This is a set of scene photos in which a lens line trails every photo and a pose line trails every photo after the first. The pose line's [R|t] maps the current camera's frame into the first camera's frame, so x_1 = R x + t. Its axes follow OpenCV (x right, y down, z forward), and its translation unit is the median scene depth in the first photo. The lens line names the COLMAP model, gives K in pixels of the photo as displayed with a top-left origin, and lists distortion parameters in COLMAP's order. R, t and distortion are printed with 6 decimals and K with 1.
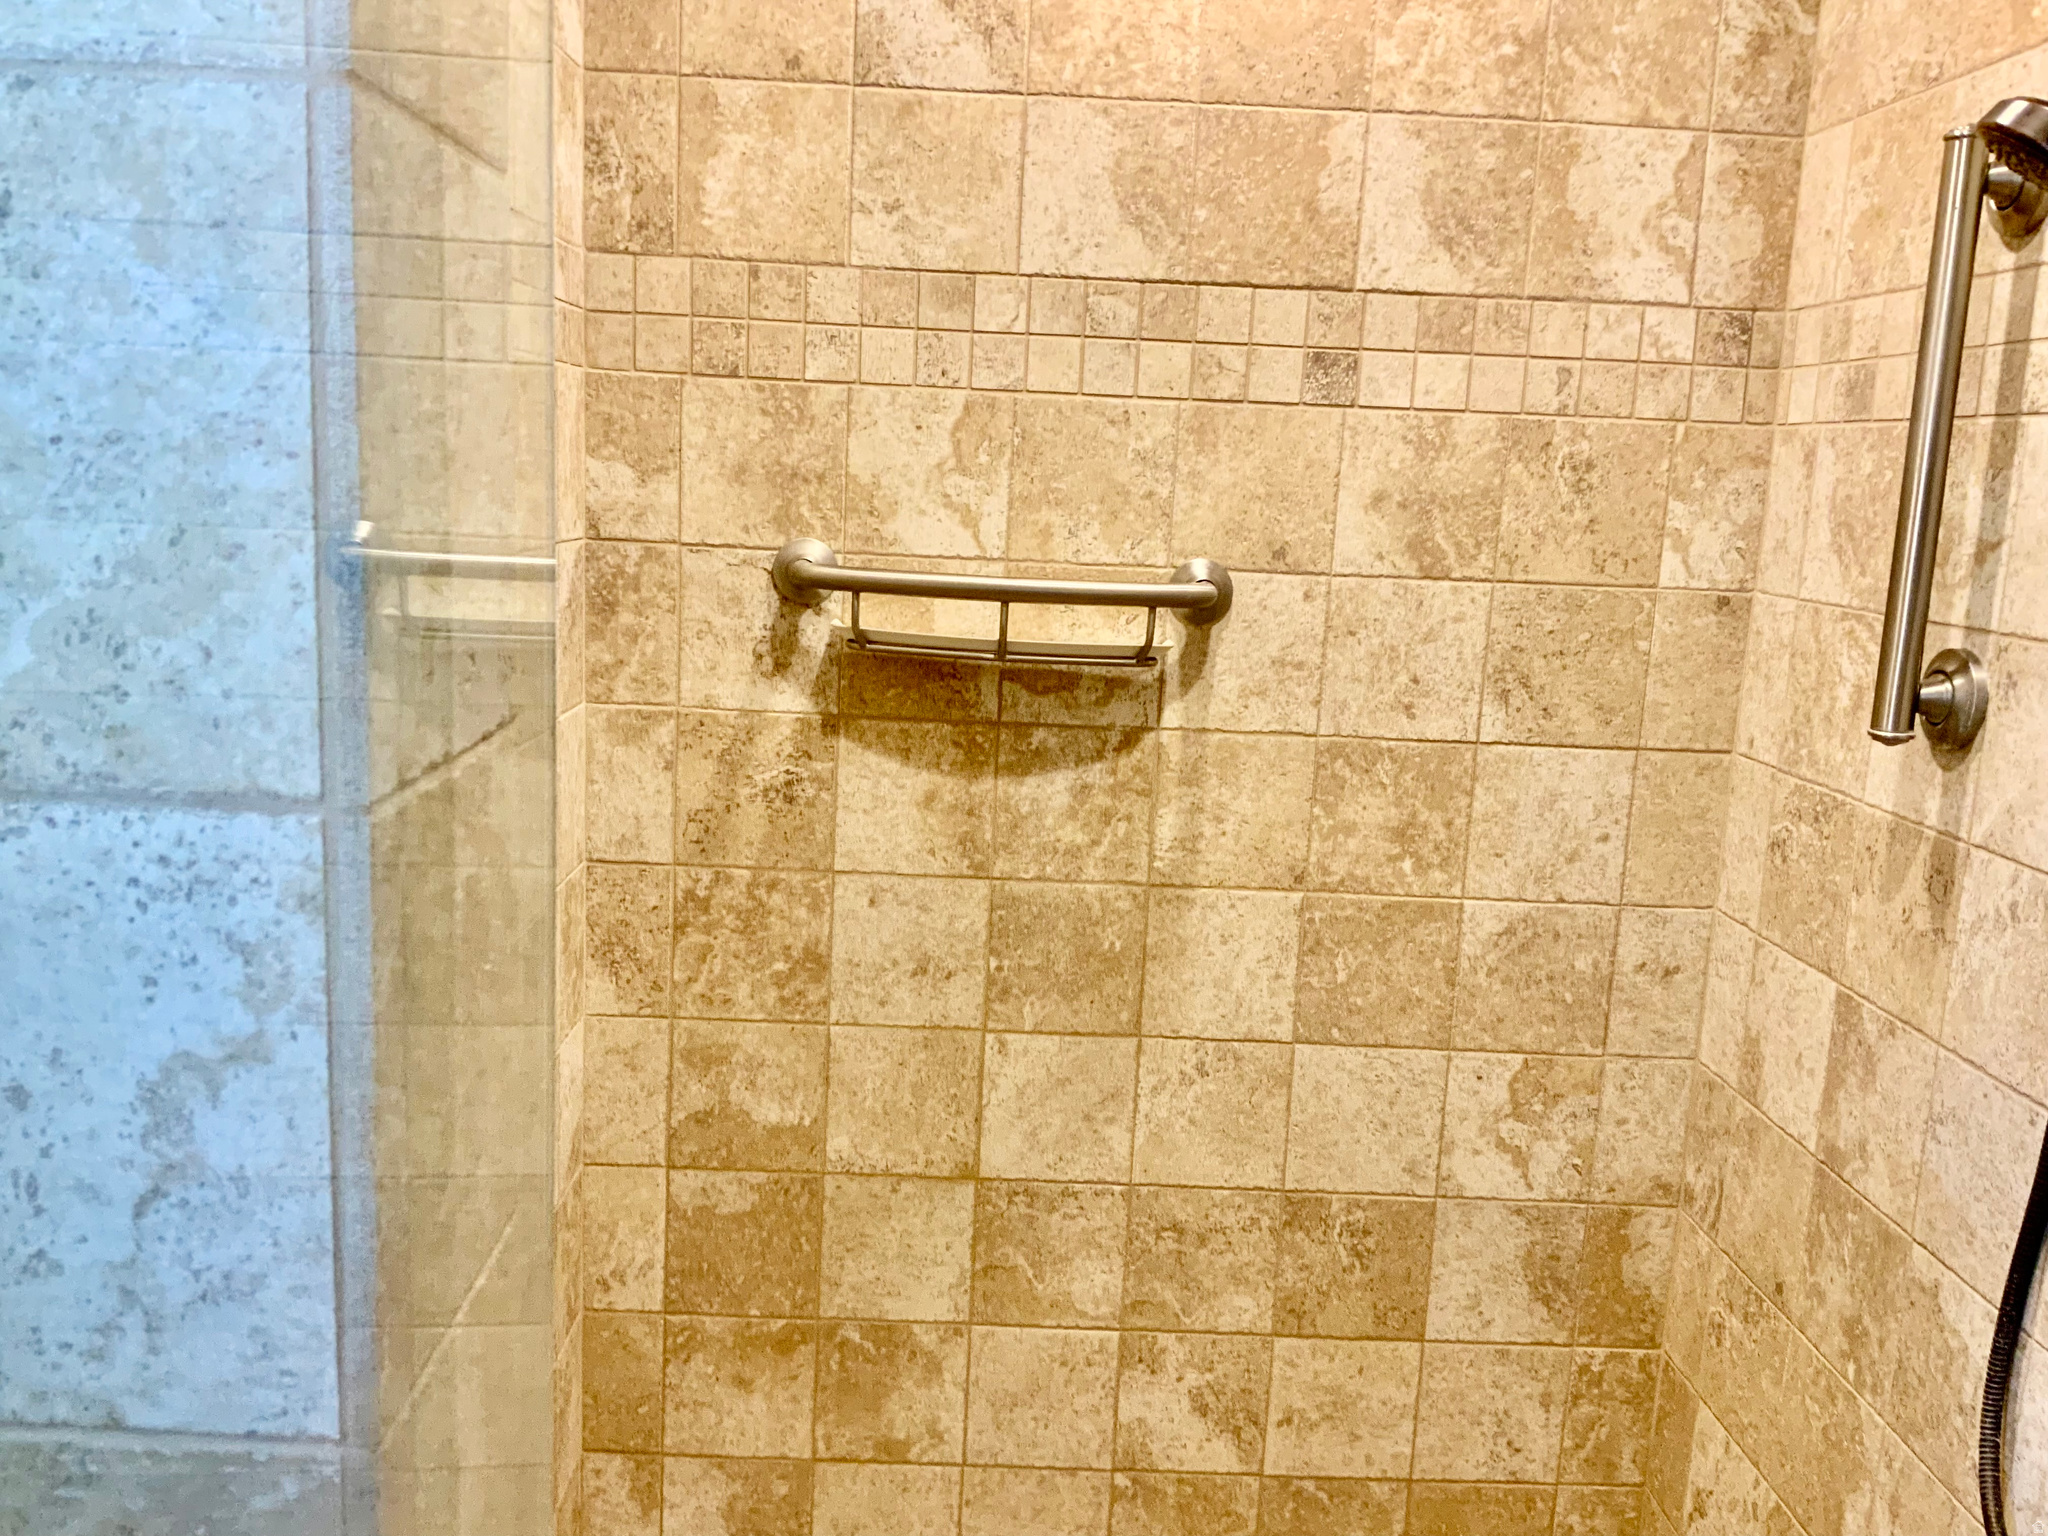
lens RADIAL K [[1696.1, 0, 1015.8], [0, 1696.1, 764.8], [0, 0, 1]] dist [0.129929, -0.292364]
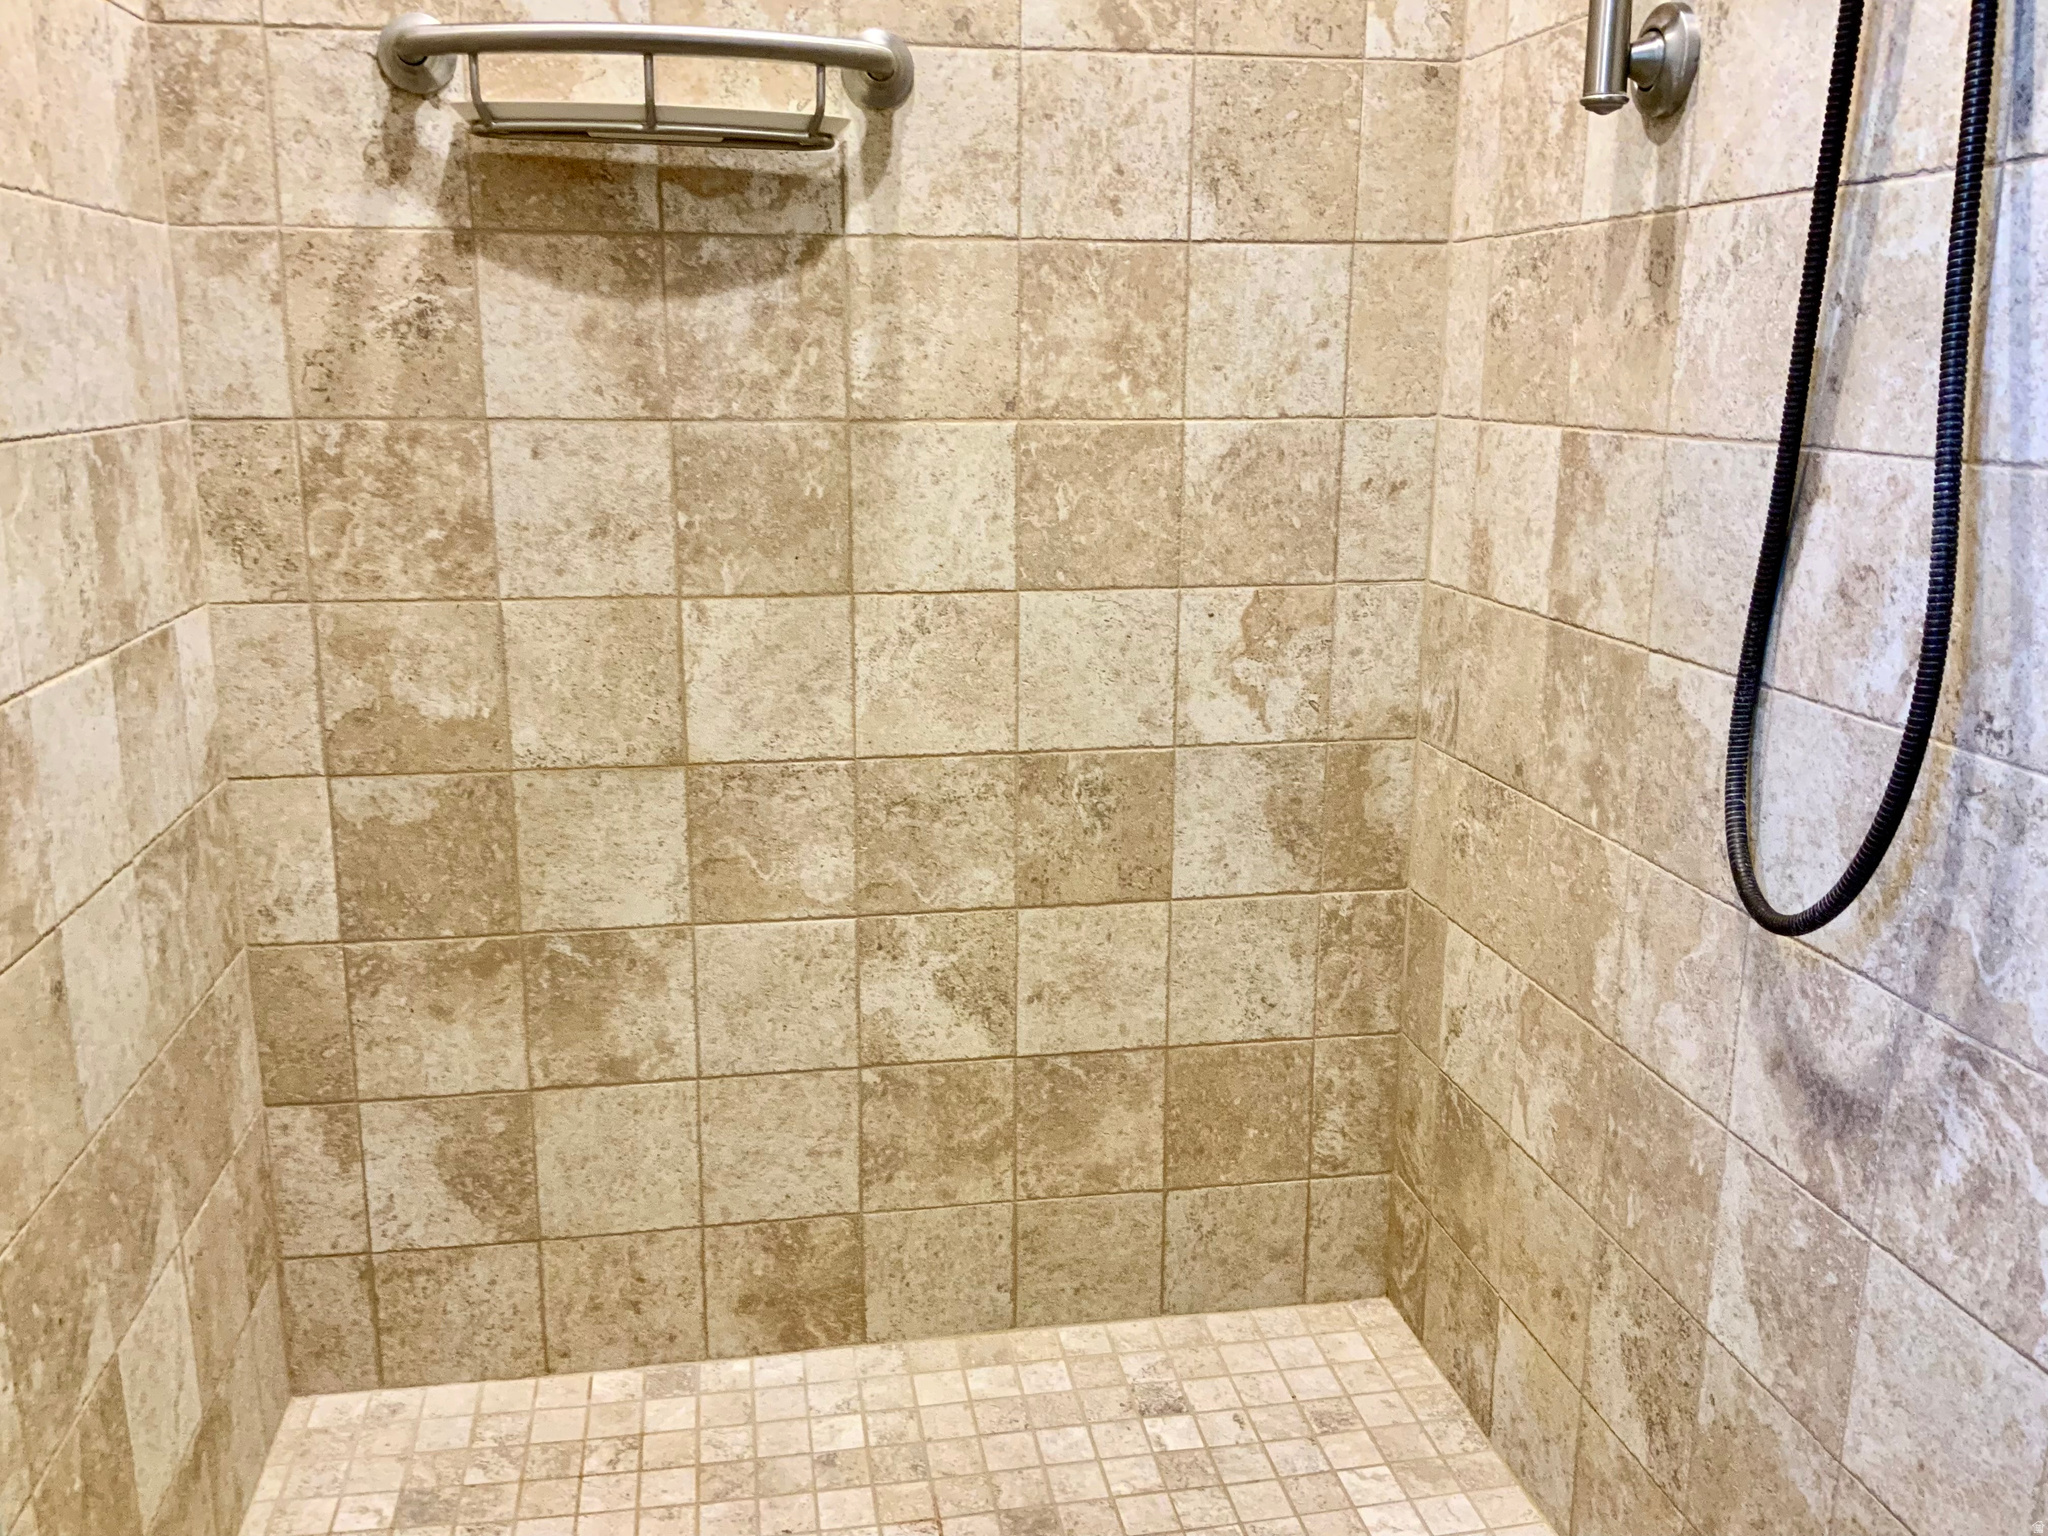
lens RADIAL K [[1696.1, 0, 1015.8], [0, 1696.1, 764.8], [0, 0, 1]] dist [0.129929, -0.292364]
pose [[0.987992, -0.077071, 0.133911, 0.029932], [0.067895, 0.995106, 0.071798, 0.191889], [-0.138789, -0.061844, 0.988389, 0.073918]]
